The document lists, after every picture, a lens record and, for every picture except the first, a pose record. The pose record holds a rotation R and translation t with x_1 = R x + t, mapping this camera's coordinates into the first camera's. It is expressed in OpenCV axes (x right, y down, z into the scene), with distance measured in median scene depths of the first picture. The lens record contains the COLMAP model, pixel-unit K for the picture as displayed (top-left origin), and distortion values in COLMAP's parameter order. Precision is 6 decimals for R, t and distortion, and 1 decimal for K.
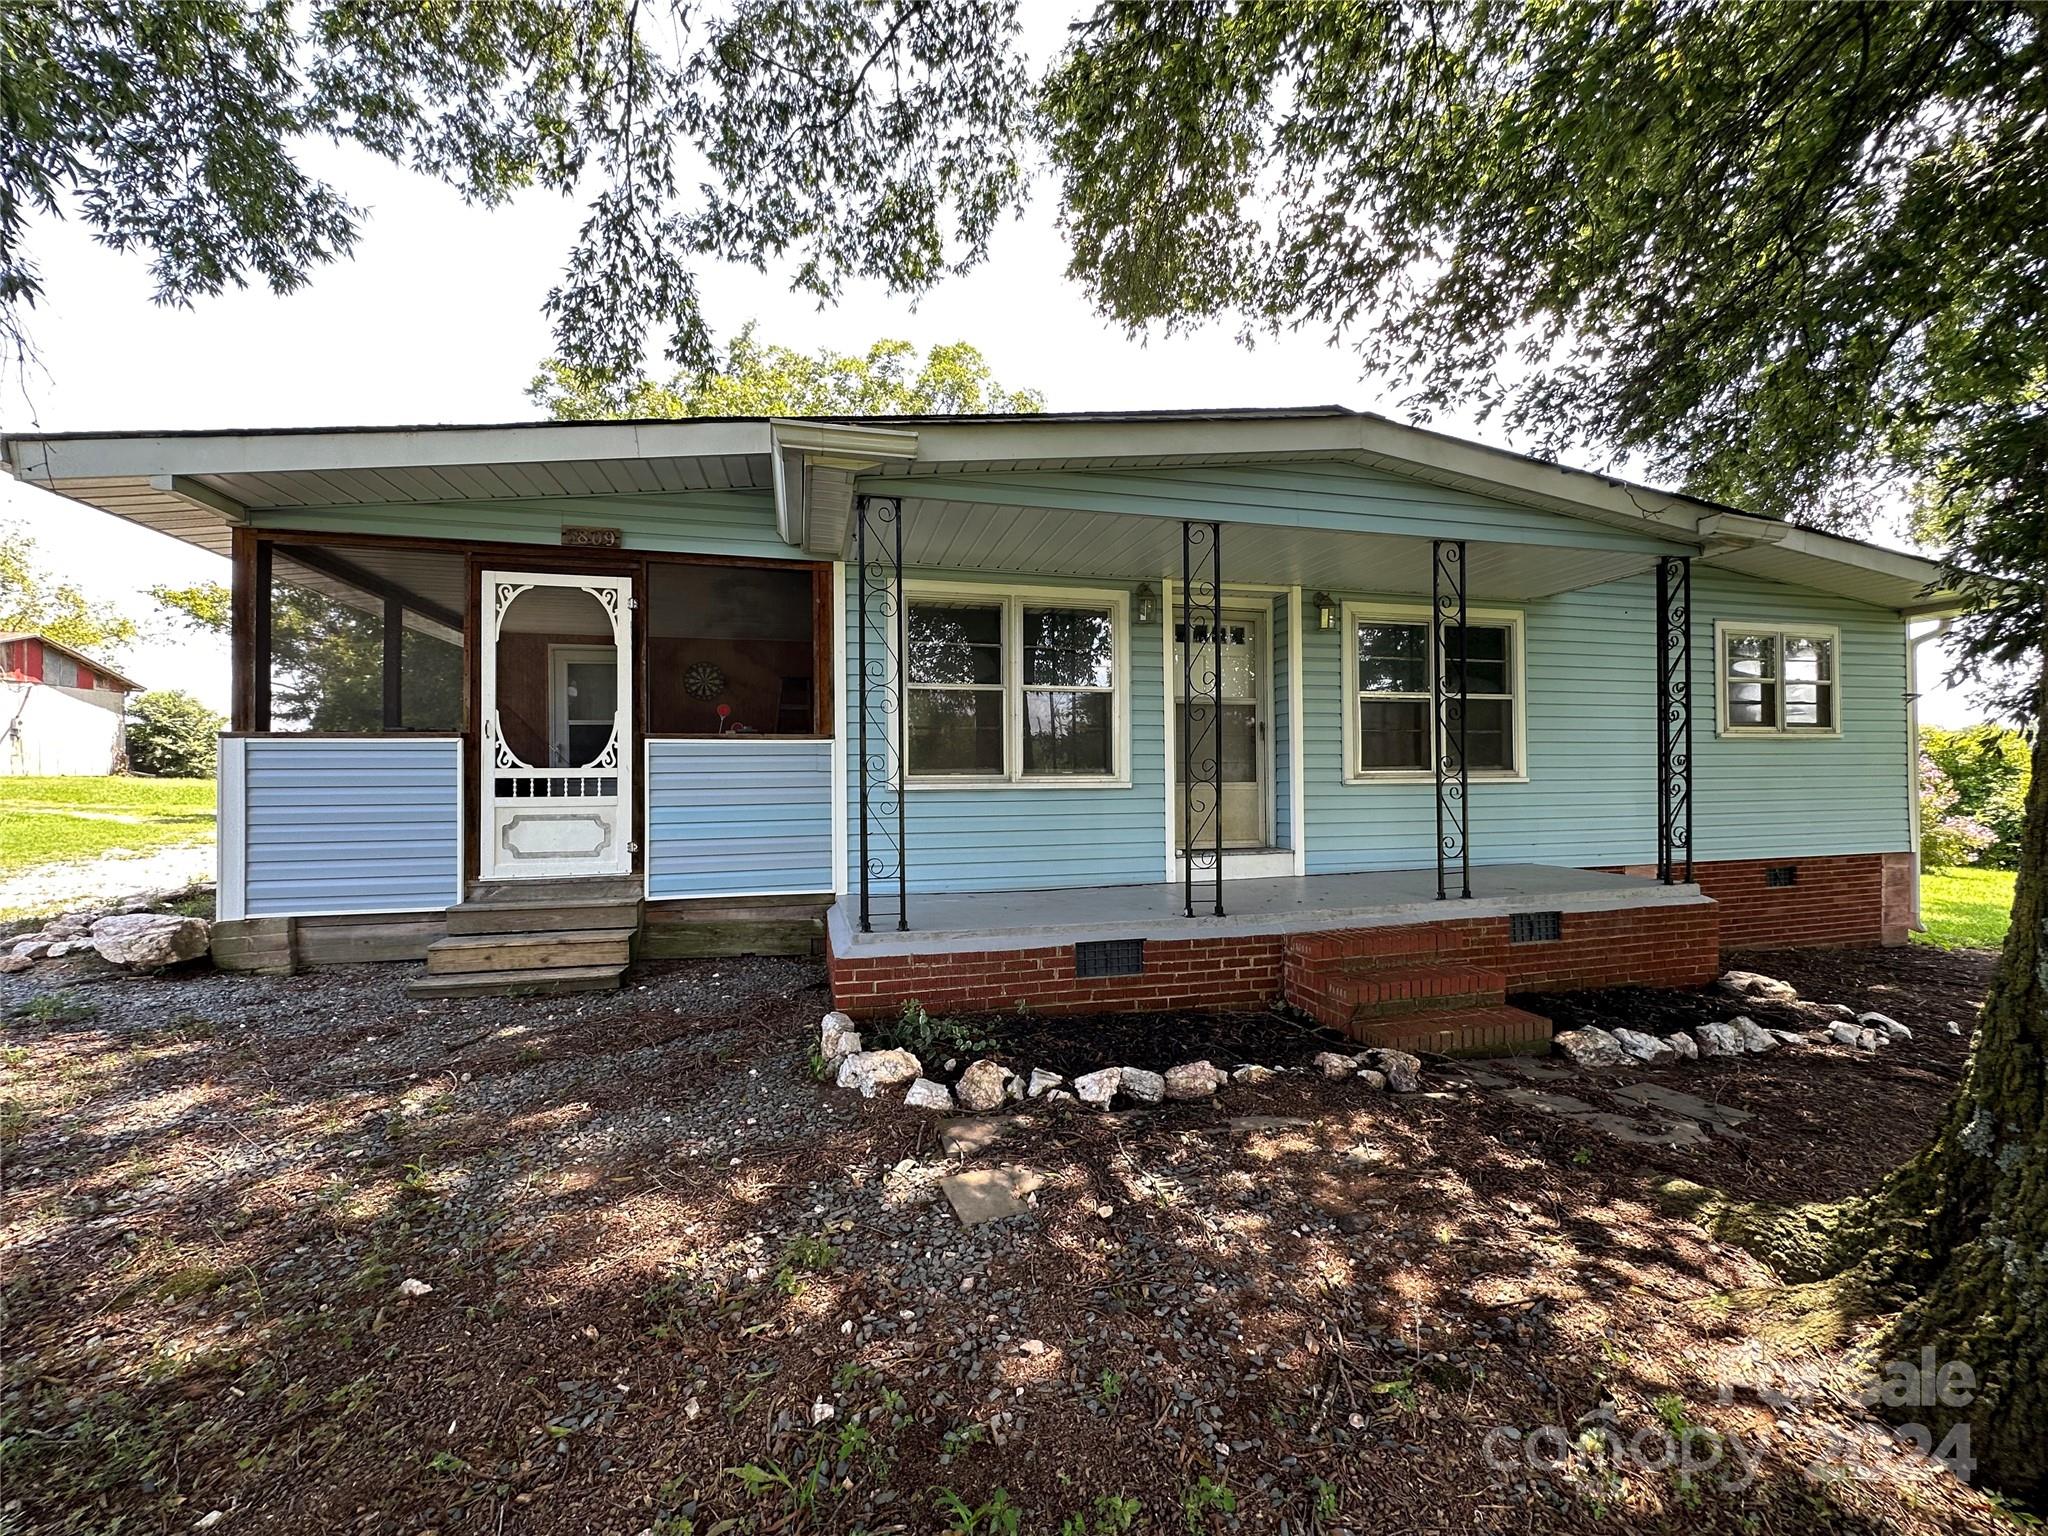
lens RADIAL K [[817.0, 0, 1024.0], [0, 817.0, 768.0], [0, 0, 1]] dist [-0.002798, 0.000608]
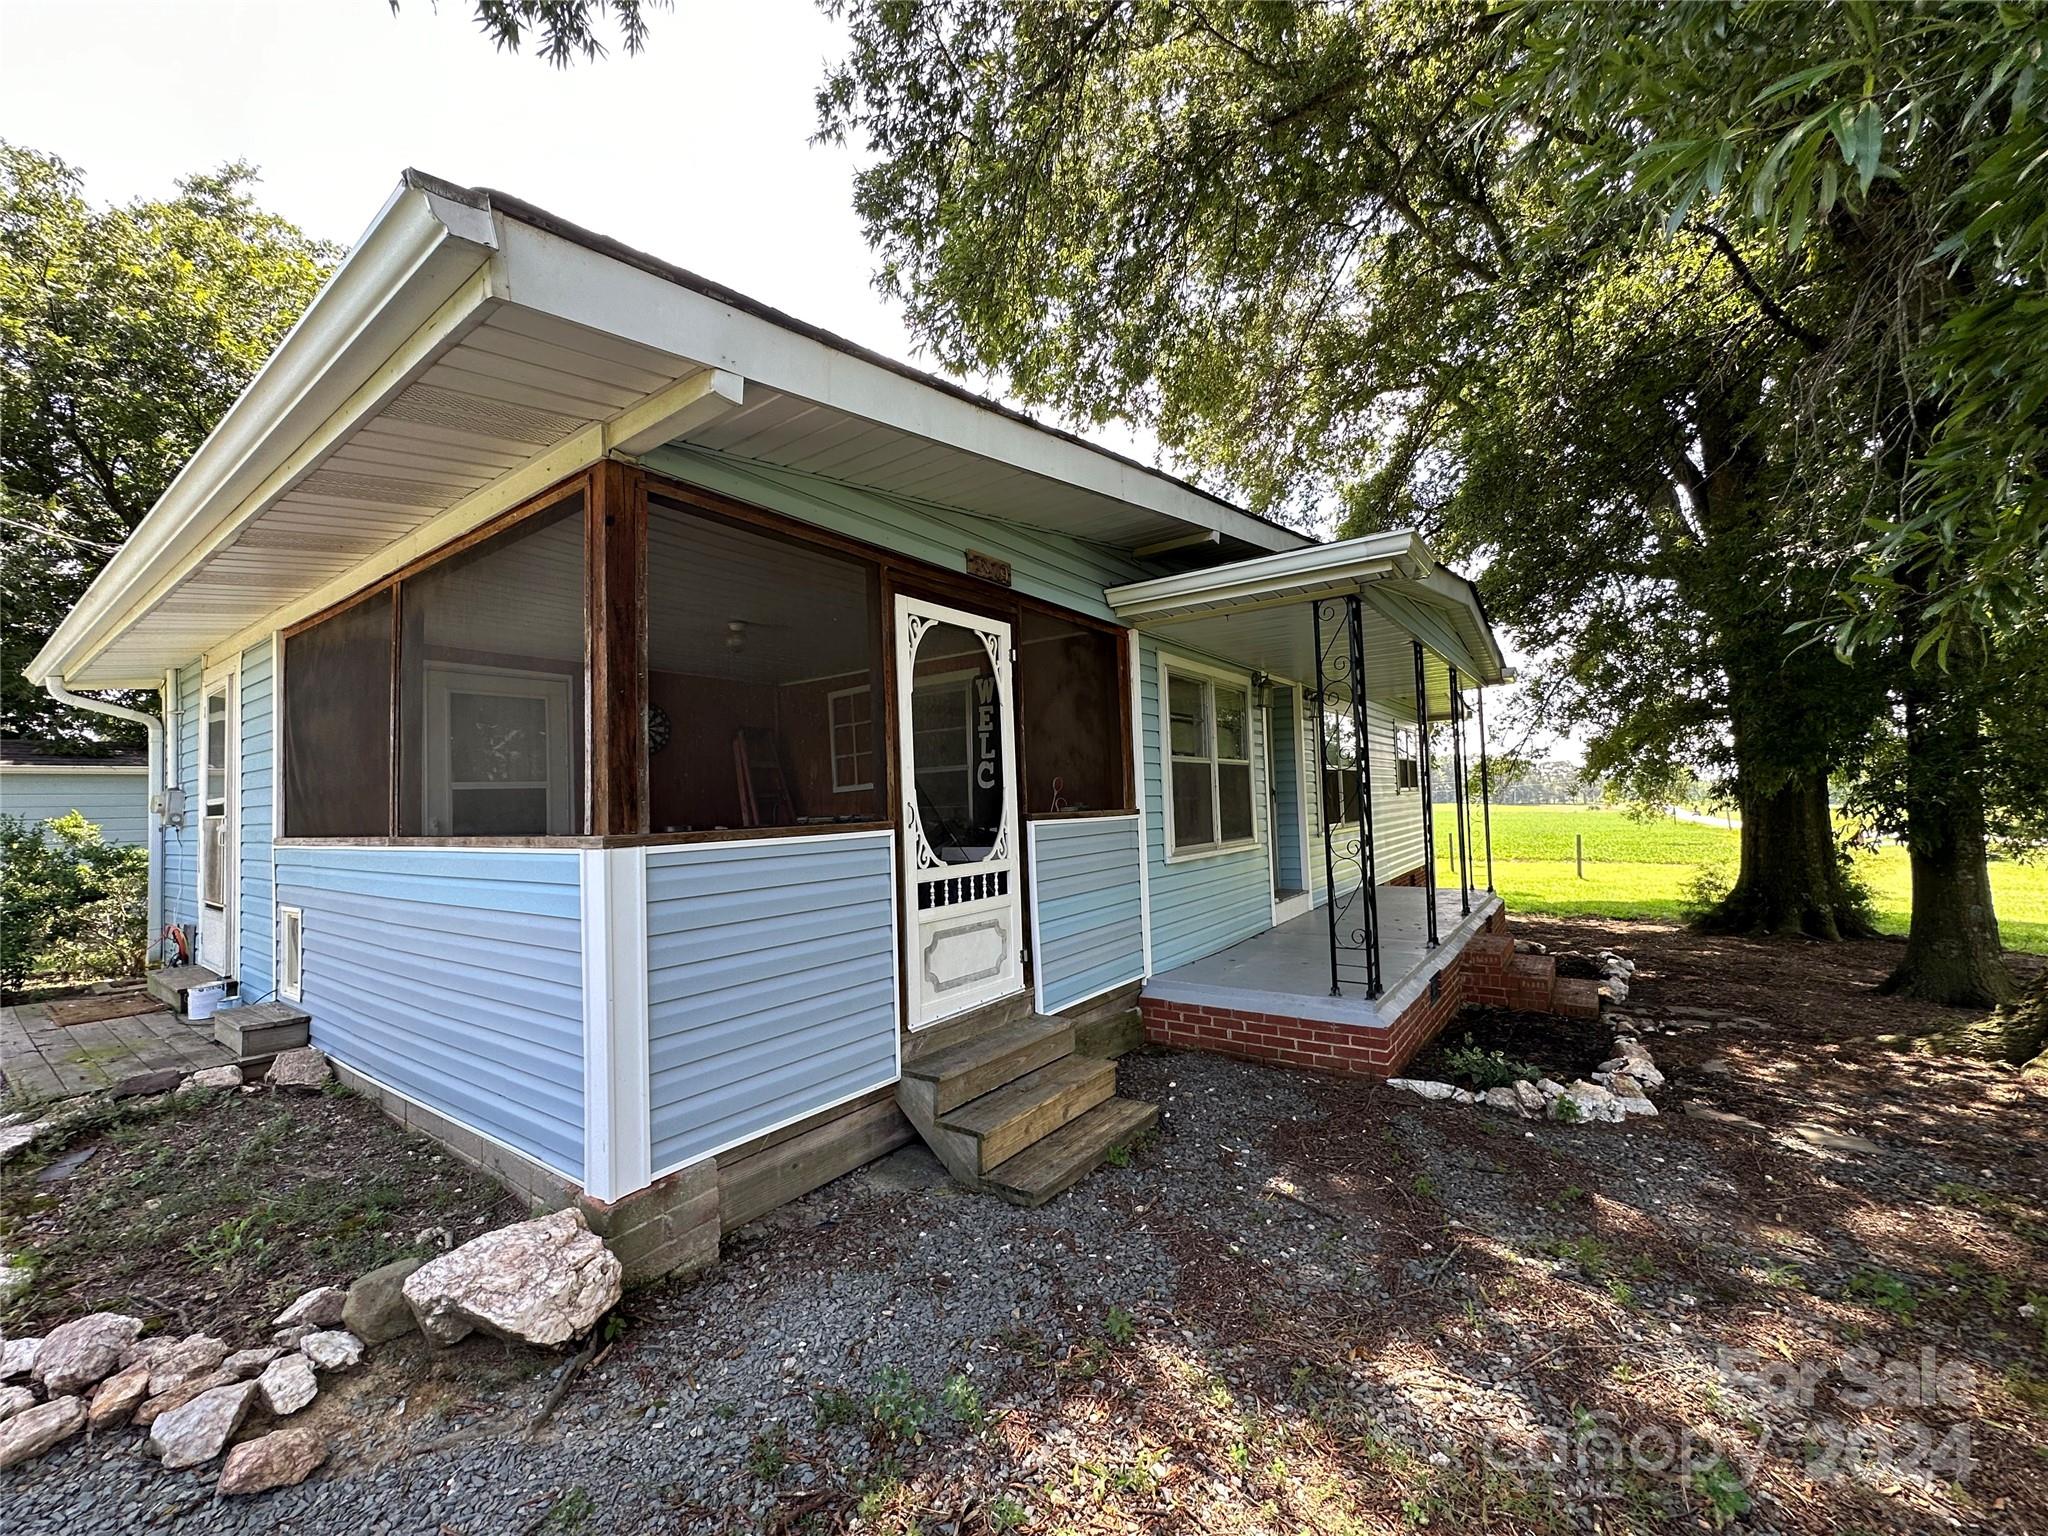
lens RADIAL K [[817.0, 0, 1024.0], [0, 817.0, 768.0], [0, 0, 1]] dist [-0.002798, 0.000608]
pose [[0.763320, 0.012165, 0.645906, -1.029806], [0.019457, 0.998936, -0.041809, -0.056192], [-0.645727, 0.044481, 0.762272, 0.386245]]
